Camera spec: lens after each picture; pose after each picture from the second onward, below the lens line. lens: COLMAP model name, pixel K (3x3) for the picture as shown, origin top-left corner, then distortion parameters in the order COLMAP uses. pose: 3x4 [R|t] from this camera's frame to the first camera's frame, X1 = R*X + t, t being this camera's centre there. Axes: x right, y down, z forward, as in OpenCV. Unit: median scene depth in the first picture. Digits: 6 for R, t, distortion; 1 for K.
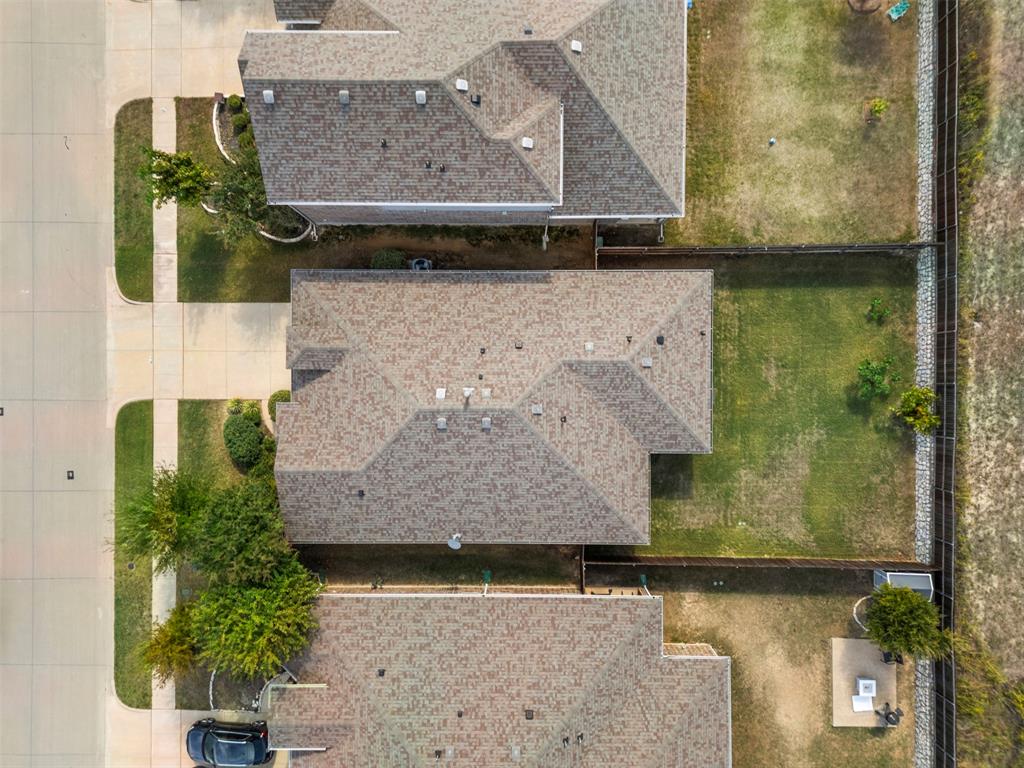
lens RADIAL K [[719.1, 0, 512.6], [0, 719.1, 382.7], [0, 0, 1]] dist [0.043297, 0.000874]
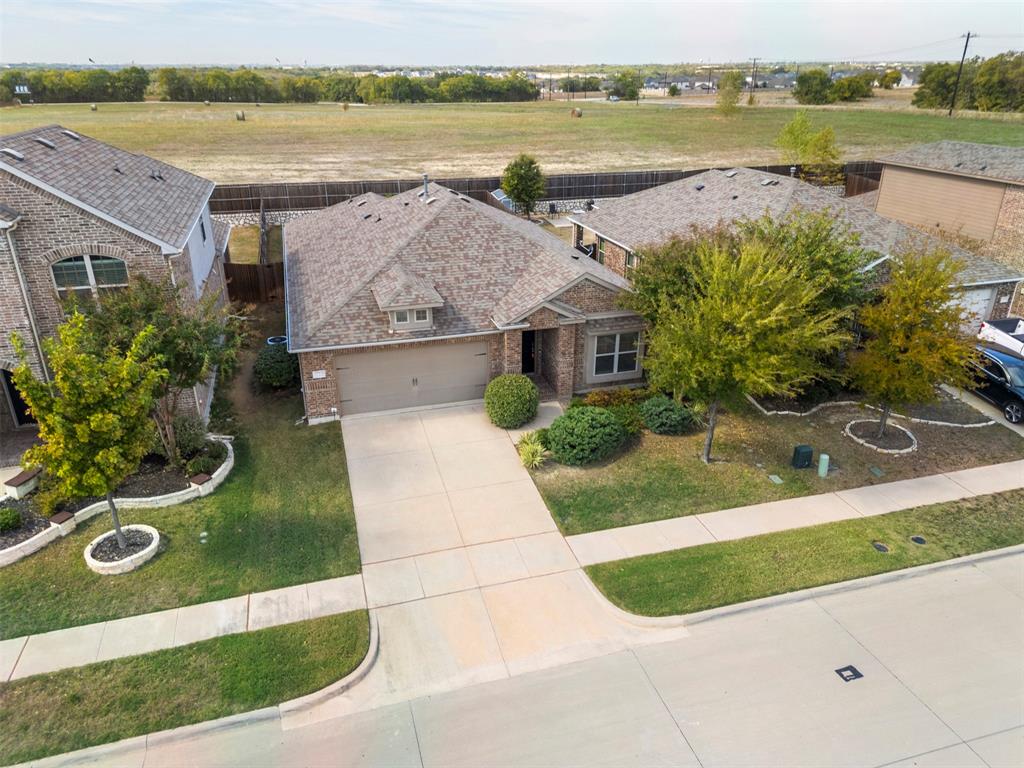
lens RADIAL K [[719.1, 0, 513.1], [0, 719.1, 385.0], [0, 0, 1]] dist [0.043297, 0.000874]
pose [[-0.288957, -0.371949, 0.882132, -0.856863], [0.957337, -0.109379, 0.267473, -0.130756], [-0.002999, 0.921786, 0.387687, 0.731627]]
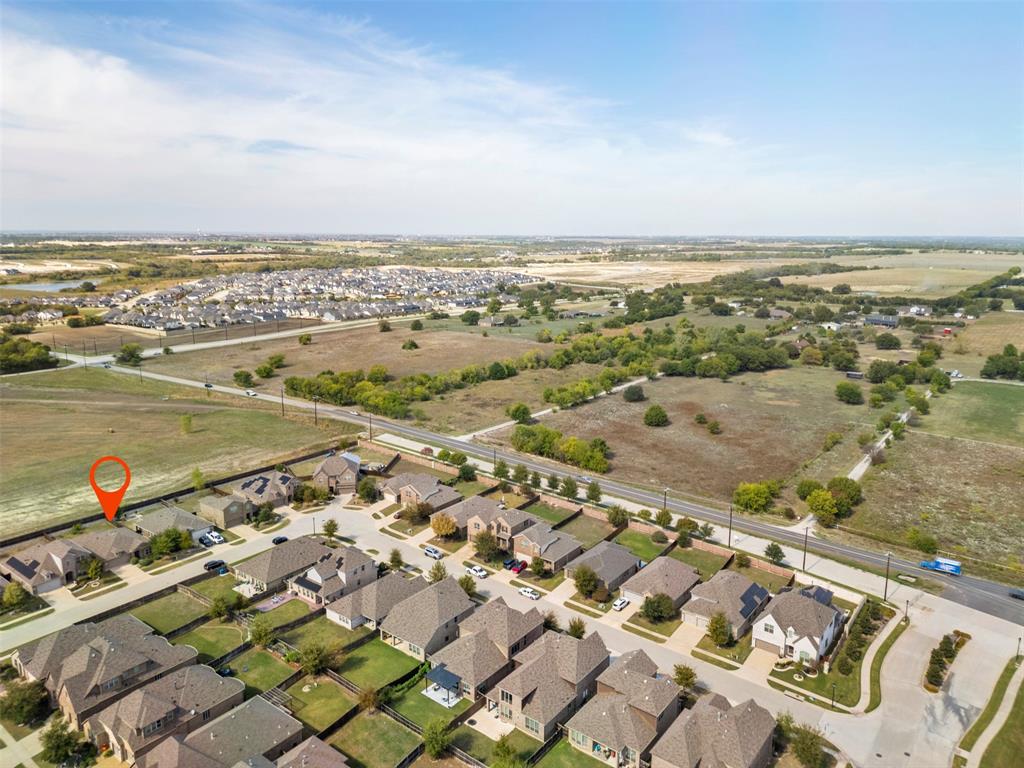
lens RADIAL K [[719.1, 0, 512.5], [0, 719.1, 383.4], [0, 0, 1]] dist [0.043297, 0.000874]
pose [[-0.797747, -0.116658, 0.591600, -5.129306], [0.602990, -0.151472, 0.783237, -2.107865], [-0.001760, 0.981553, 0.191180, -1.141300]]
